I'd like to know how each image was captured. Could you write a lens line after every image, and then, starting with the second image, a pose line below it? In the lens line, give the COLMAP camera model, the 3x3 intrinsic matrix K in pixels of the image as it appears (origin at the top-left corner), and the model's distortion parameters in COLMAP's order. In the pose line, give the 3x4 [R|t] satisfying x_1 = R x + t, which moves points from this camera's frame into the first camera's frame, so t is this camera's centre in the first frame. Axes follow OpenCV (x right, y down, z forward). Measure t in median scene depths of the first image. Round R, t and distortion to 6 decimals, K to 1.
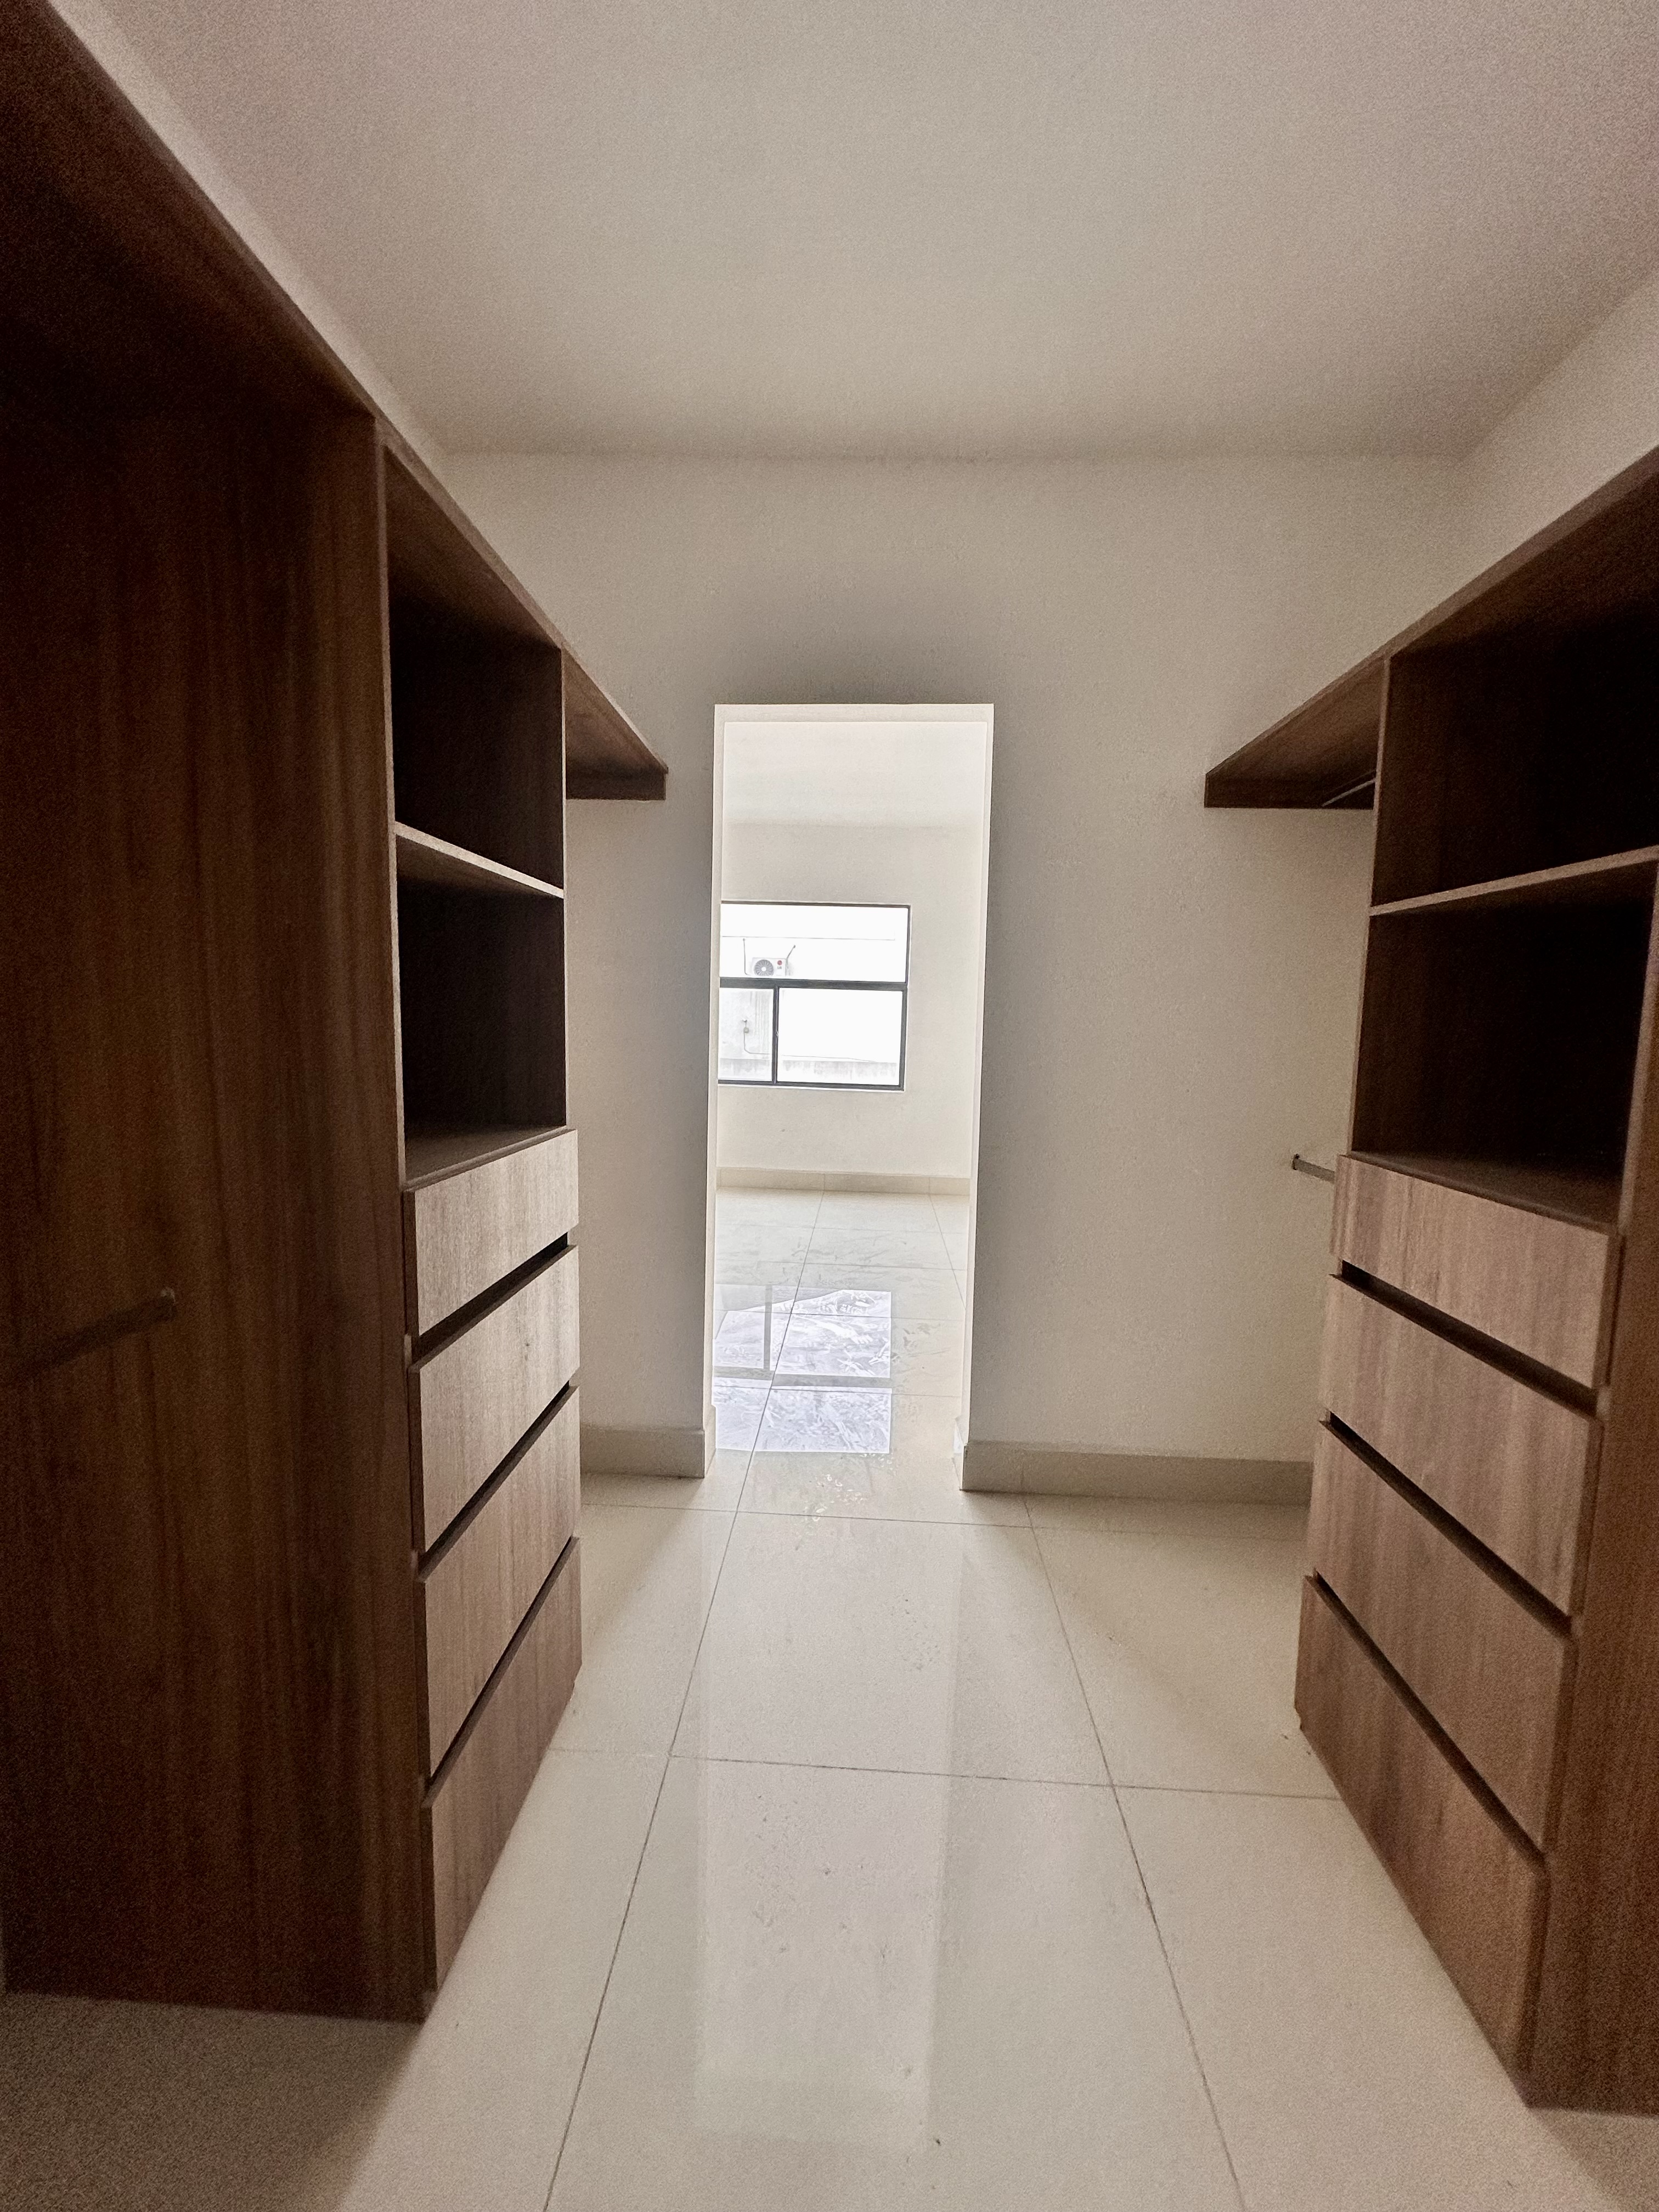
lens RADIAL K [[890.0, 0, 829.5], [0, 890.0, 1106.0], [0, 0, 1]] dist [-0.002619, 0.001446]
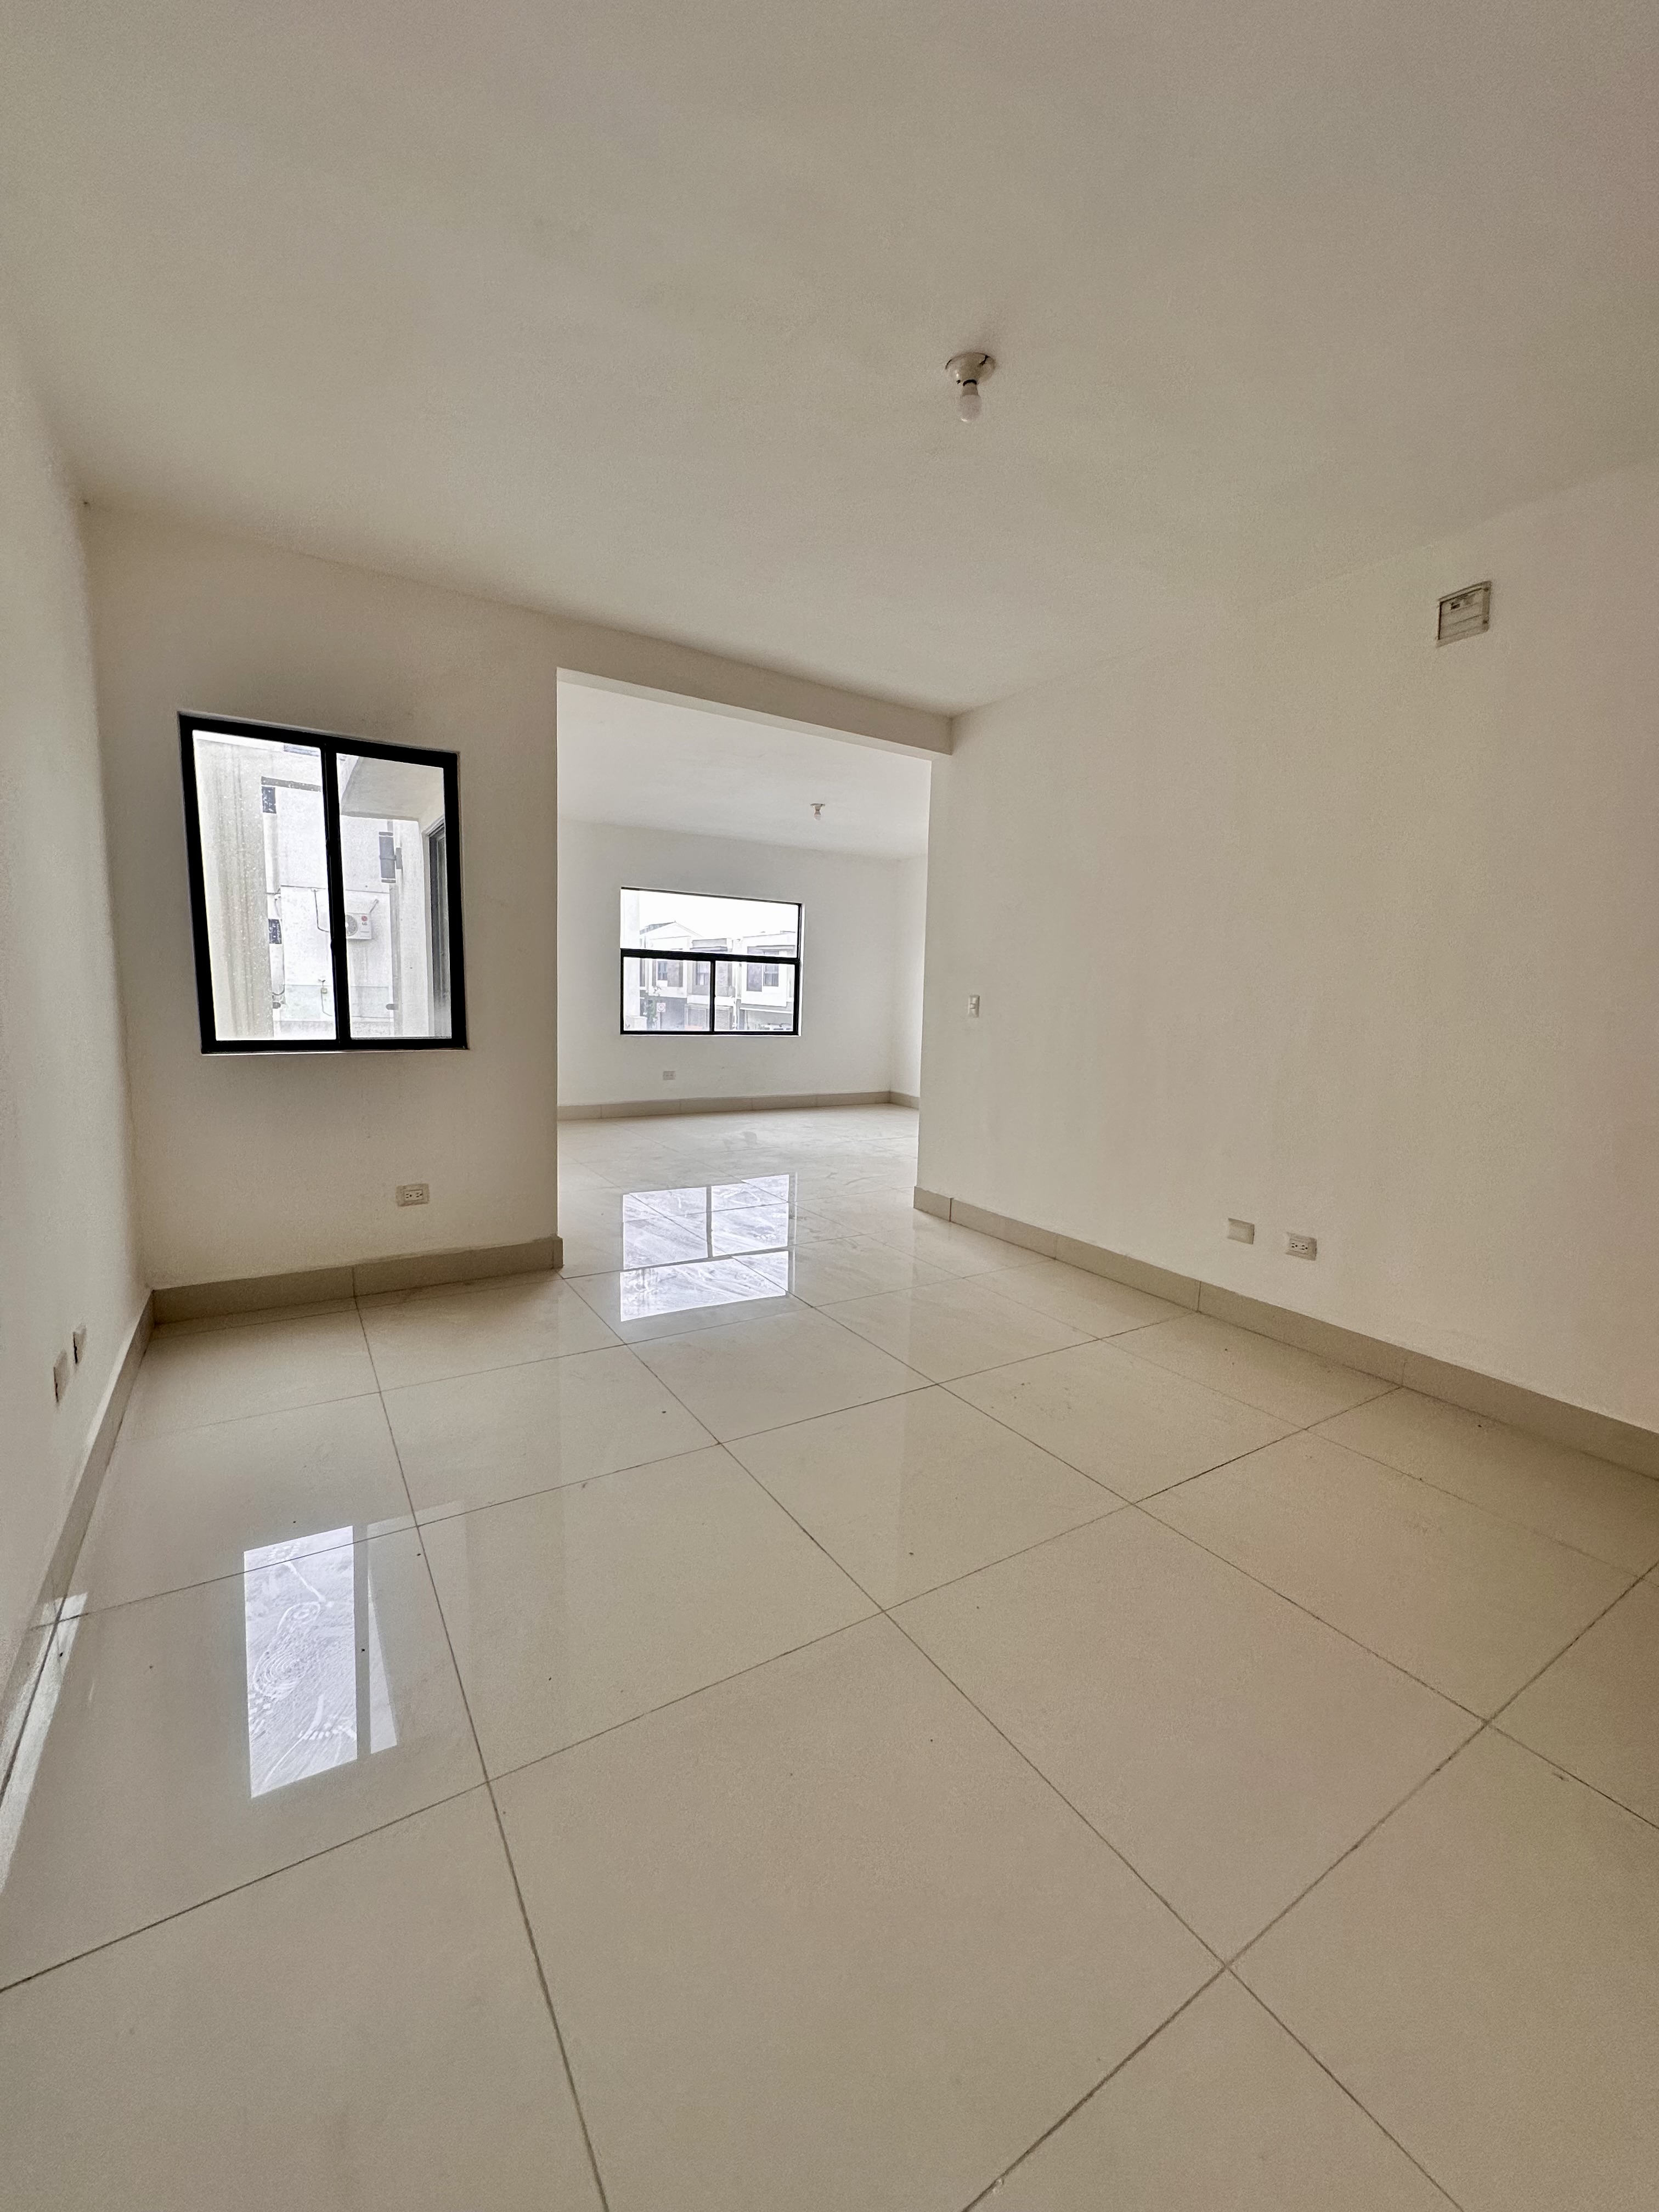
lens RADIAL K [[890.0, 0, 829.5], [0, 890.0, 1106.0], [0, 0, 1]] dist [-0.002619, 0.001446]
pose [[0.816142, -0.076286, 0.572794, -0.684000], [0.050125, 0.996857, 0.061344, 0.010043], [-0.575674, -0.021354, 0.817401, -0.180426]]
